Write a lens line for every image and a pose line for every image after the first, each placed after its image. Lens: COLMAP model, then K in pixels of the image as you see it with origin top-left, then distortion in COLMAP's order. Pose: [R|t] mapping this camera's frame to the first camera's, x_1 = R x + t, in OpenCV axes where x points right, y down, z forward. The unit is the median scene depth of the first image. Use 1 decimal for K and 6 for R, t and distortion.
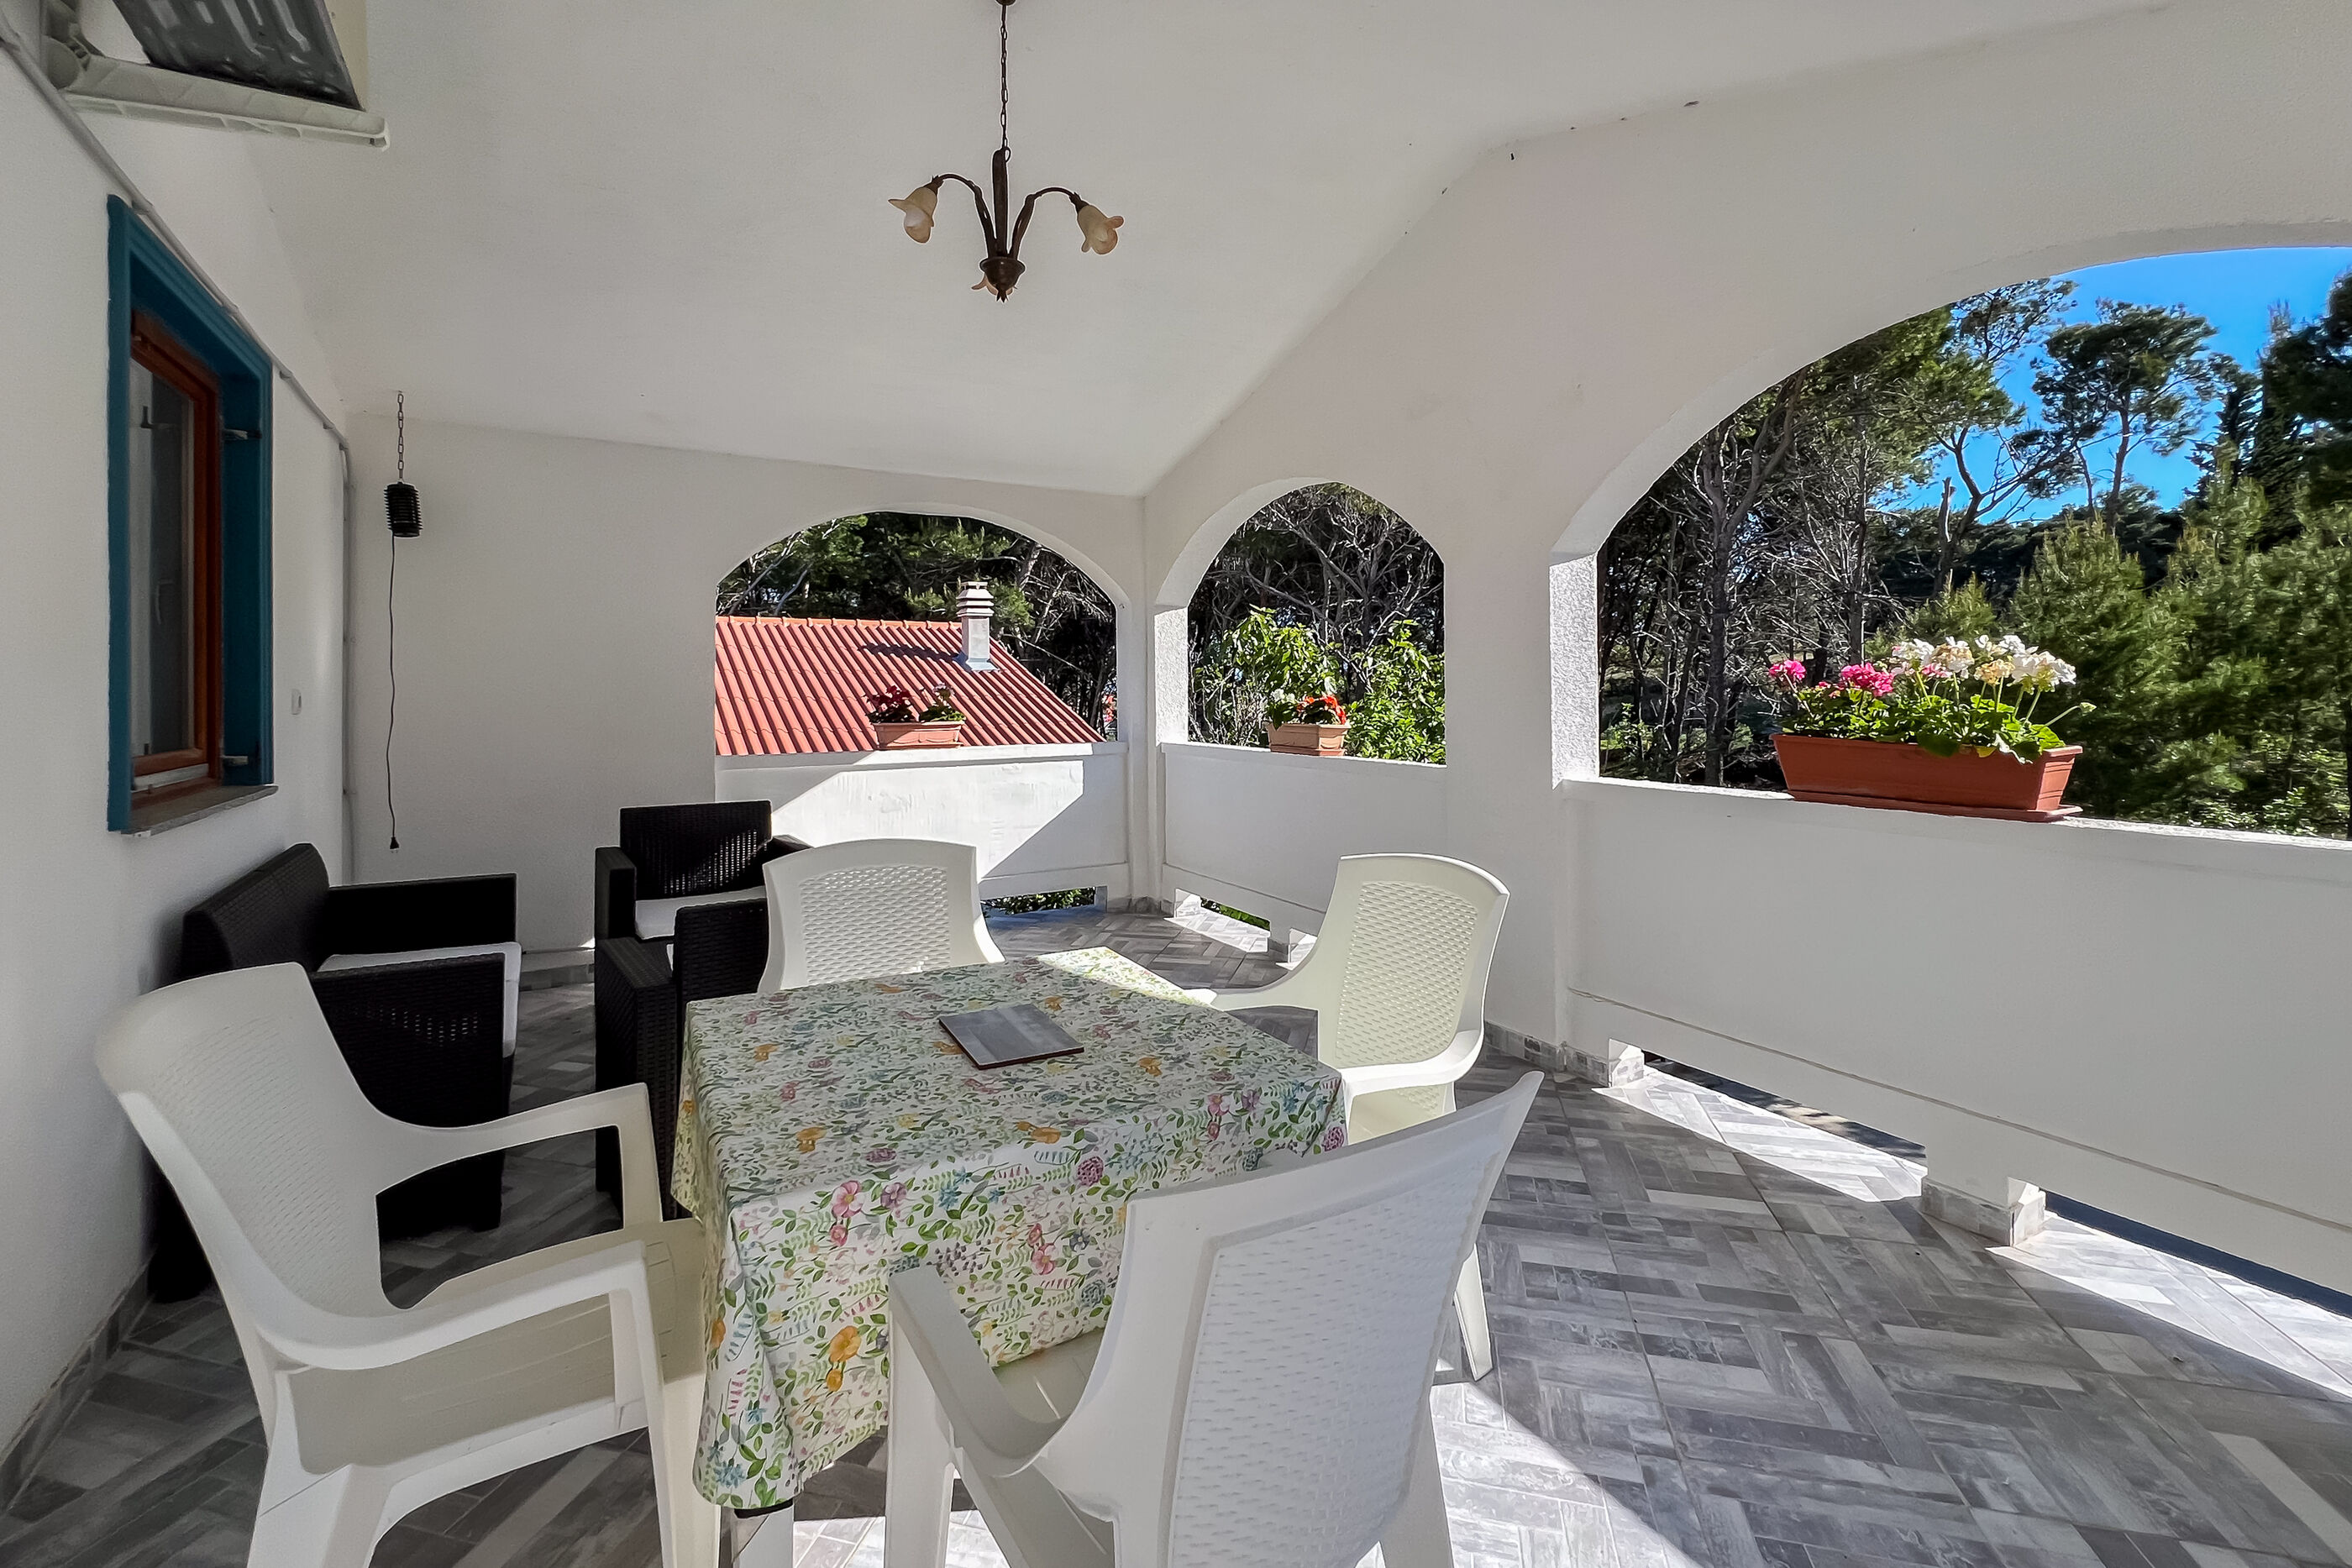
lens RADIAL K [[1015.1, 0, 1147.2], [0, 1015.1, 683.5], [0, 0, 1]] dist [-0.001075, 0.000171]
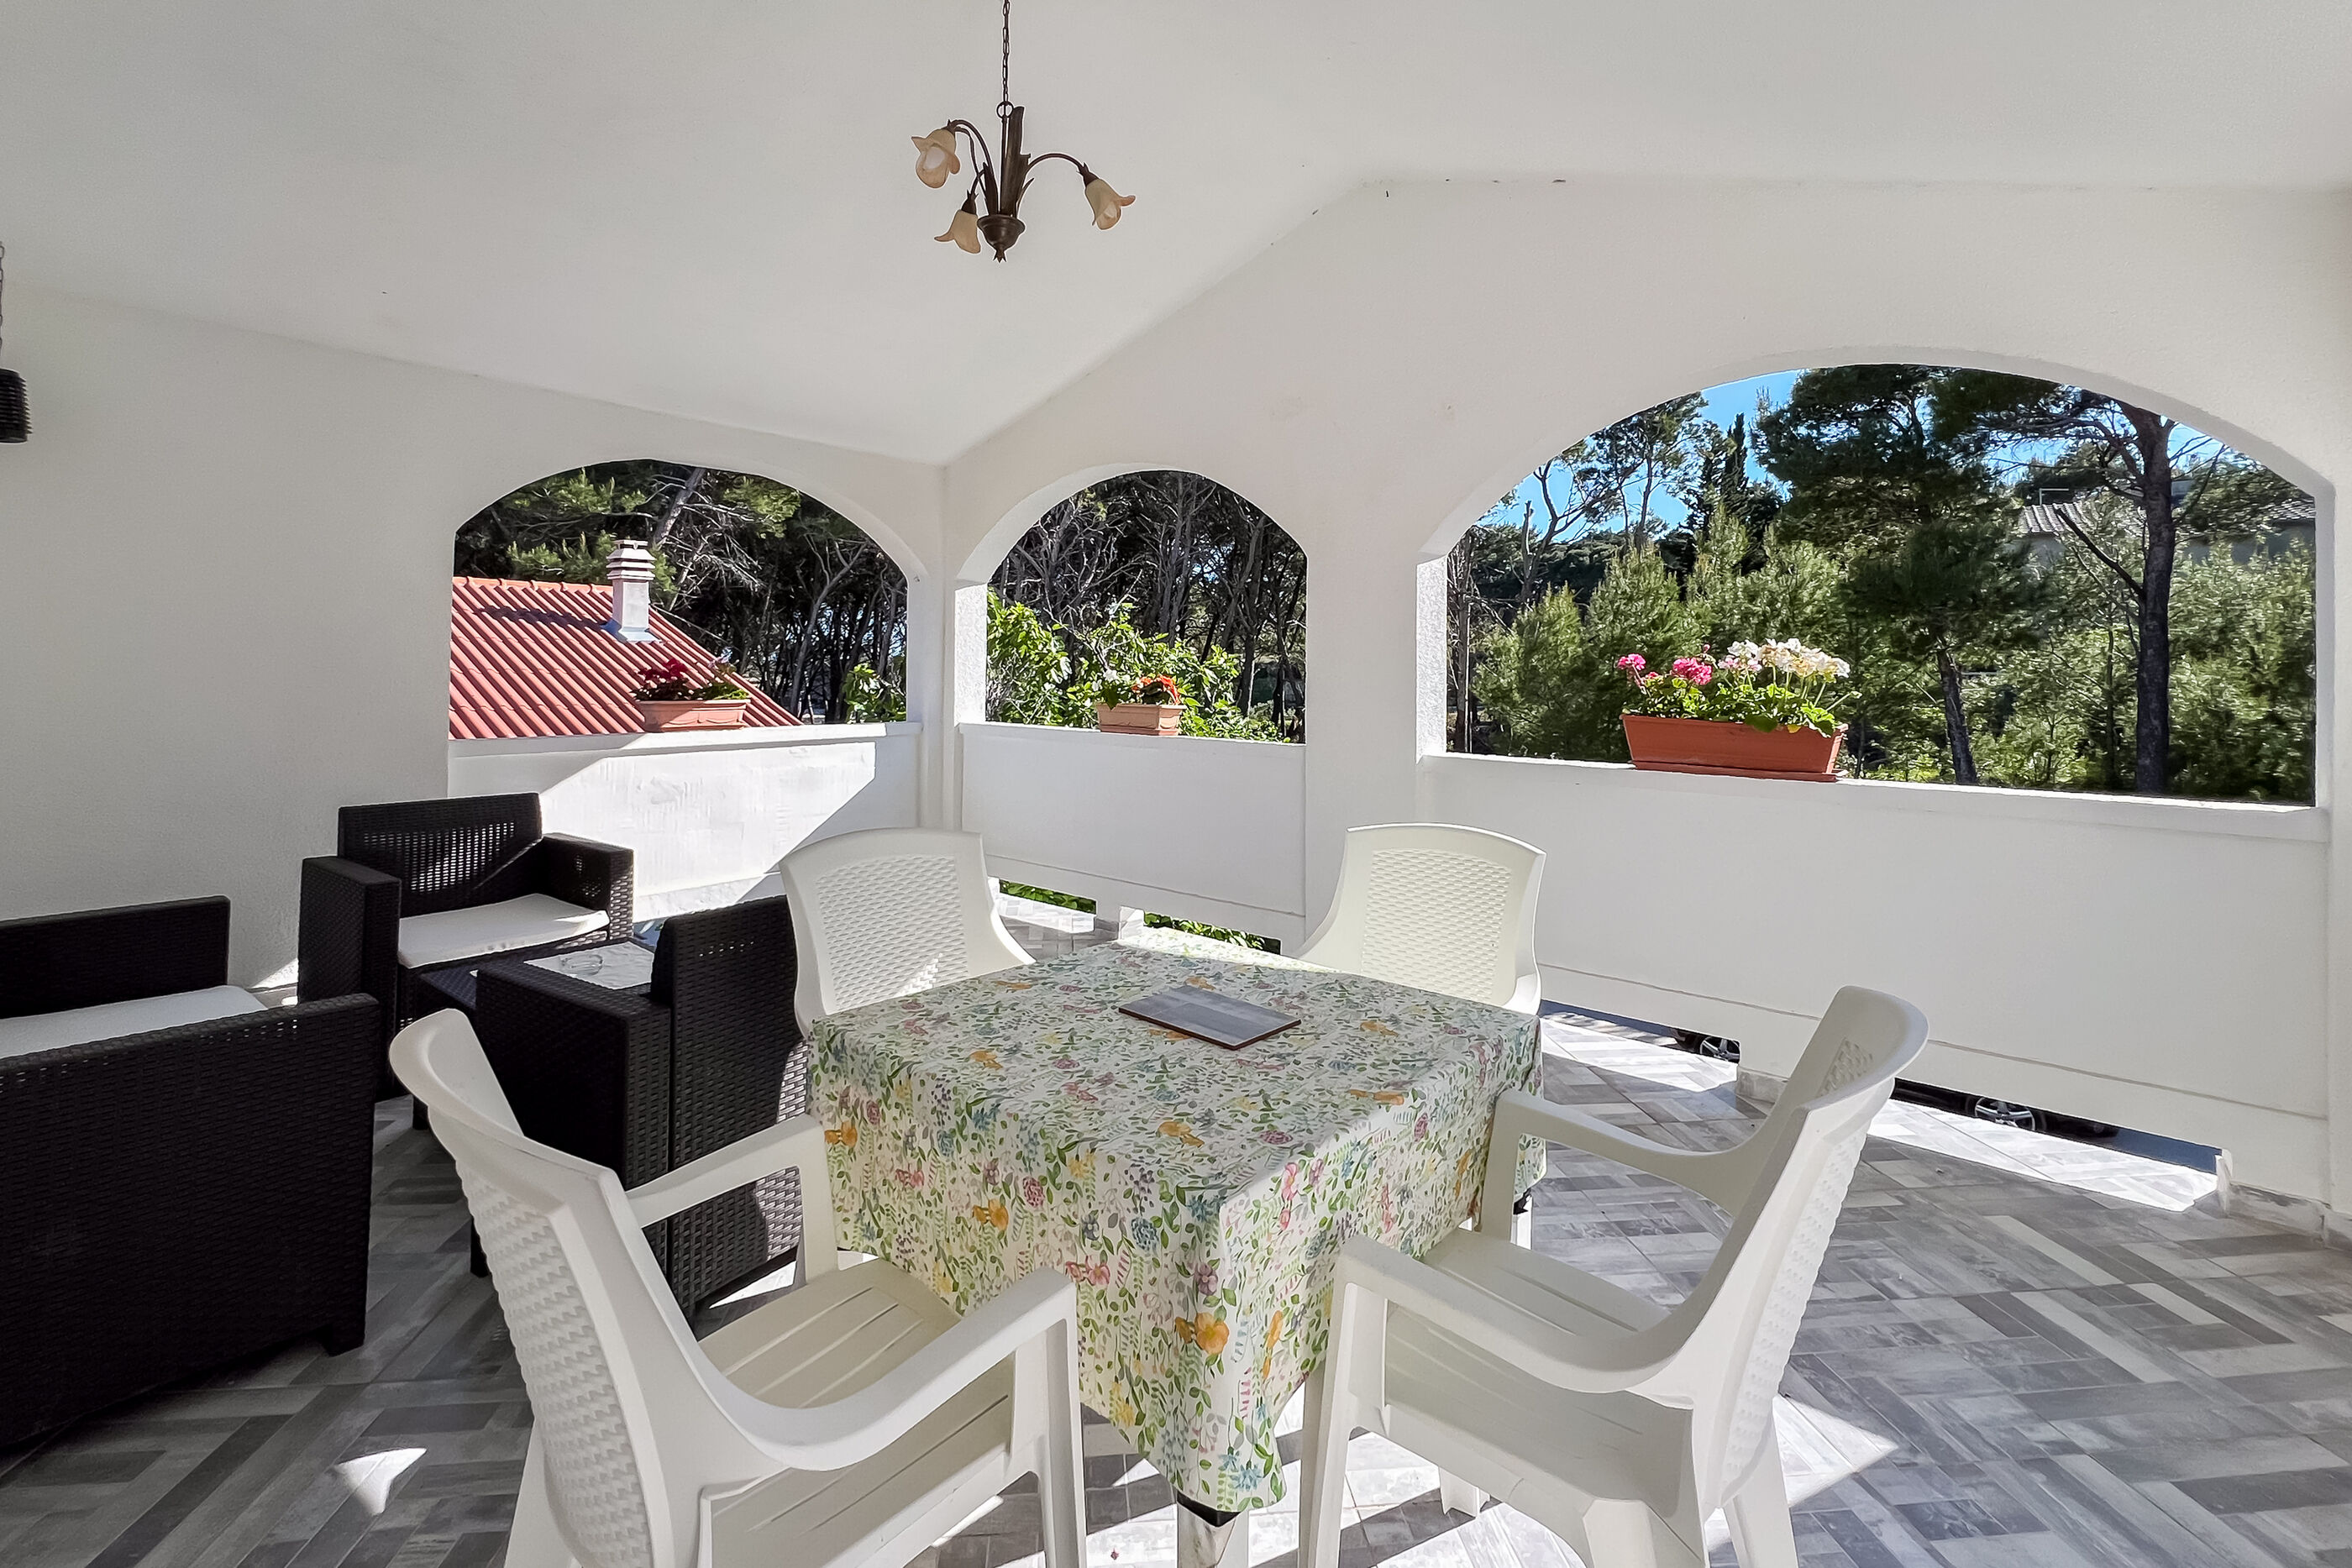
lens RADIAL K [[1028.1, 0, 1168.9], [0, 1028.1, 654.5], [0, 0, 1]] dist [-0.002611, -0.000247]
pose [[0.938856, 0.020630, 0.343693, -0.178073], [-0.017875, 0.999778, -0.011182, 0.001016], [-0.343847, 0.004354, 0.939016, 0.021403]]
